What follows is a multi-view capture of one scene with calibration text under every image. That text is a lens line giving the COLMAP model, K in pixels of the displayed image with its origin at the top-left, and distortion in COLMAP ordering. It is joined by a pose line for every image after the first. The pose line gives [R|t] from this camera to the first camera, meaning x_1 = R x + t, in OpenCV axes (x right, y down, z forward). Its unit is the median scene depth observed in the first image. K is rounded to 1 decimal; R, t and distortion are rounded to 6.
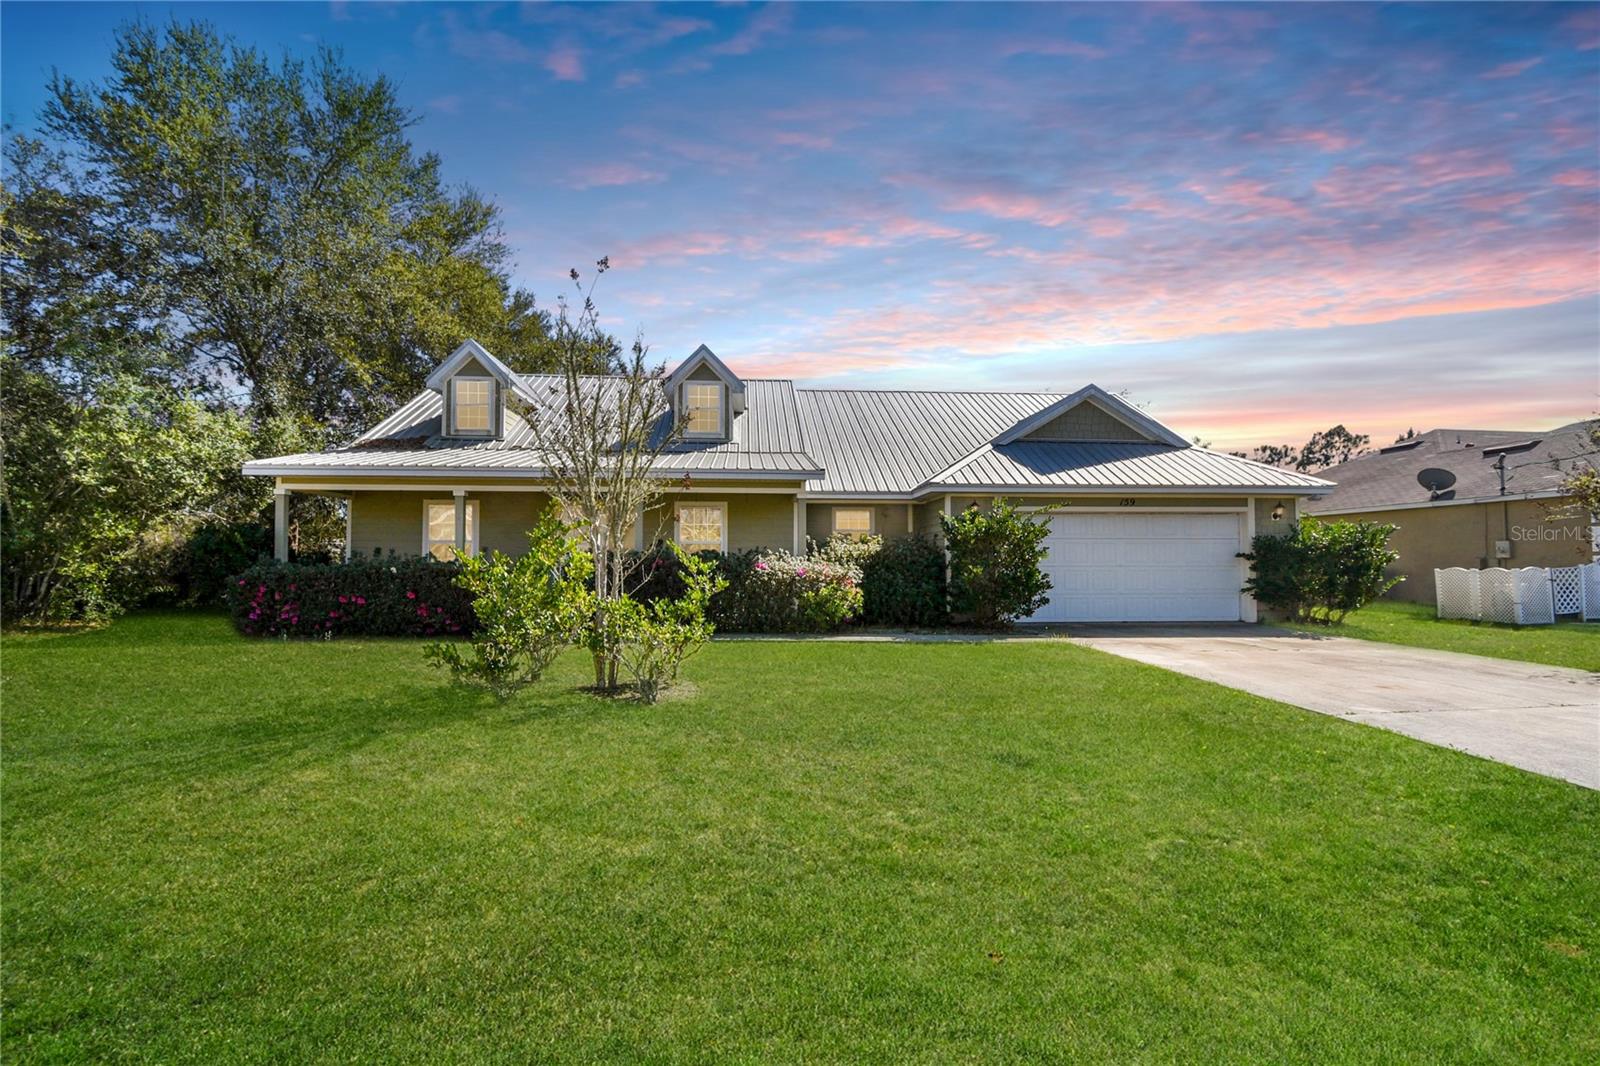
lens RADIAL K [[713.5, 0, 794.5], [0, 713.5, 524.8], [0, 0, 1]] dist [0.017920, -0.024803]
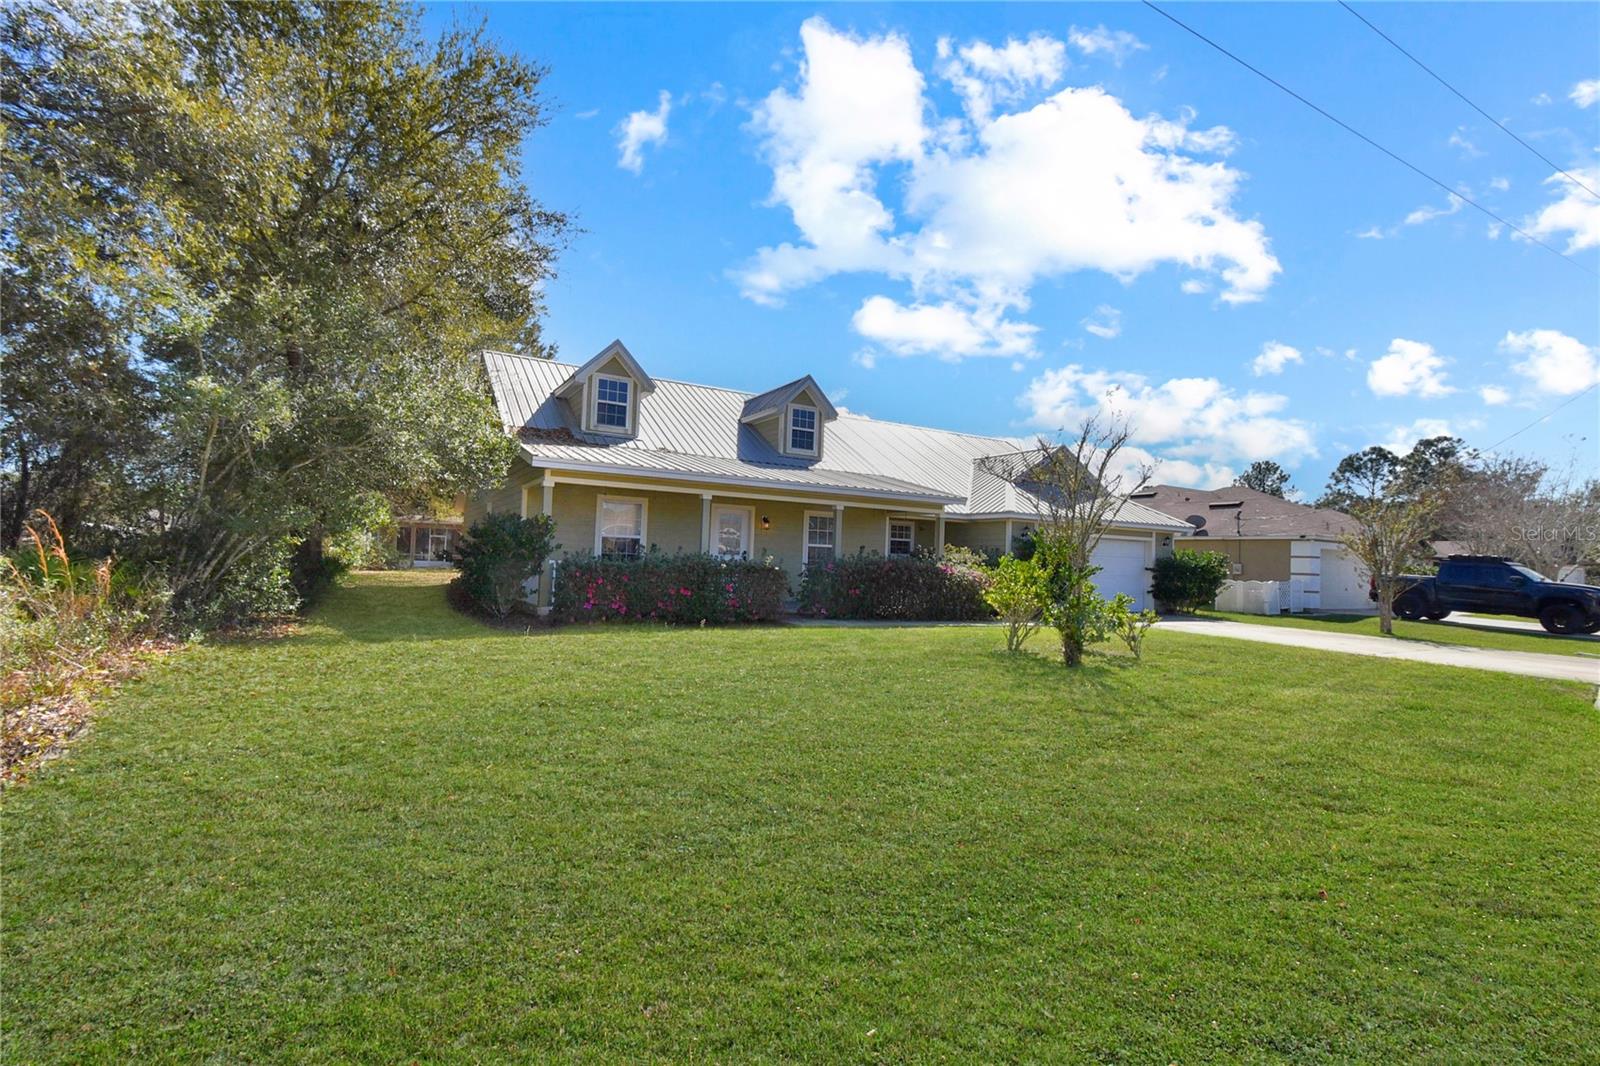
lens RADIAL K [[713.5, 0, 794.5], [0, 713.5, 524.8], [0, 0, 1]] dist [0.017920, -0.024803]
pose [[0.902784, 0.052068, 0.426932, -0.753187], [-0.055732, 0.998438, -0.003918, -0.003542], [-0.426469, -0.020257, 0.904275, -0.054457]]
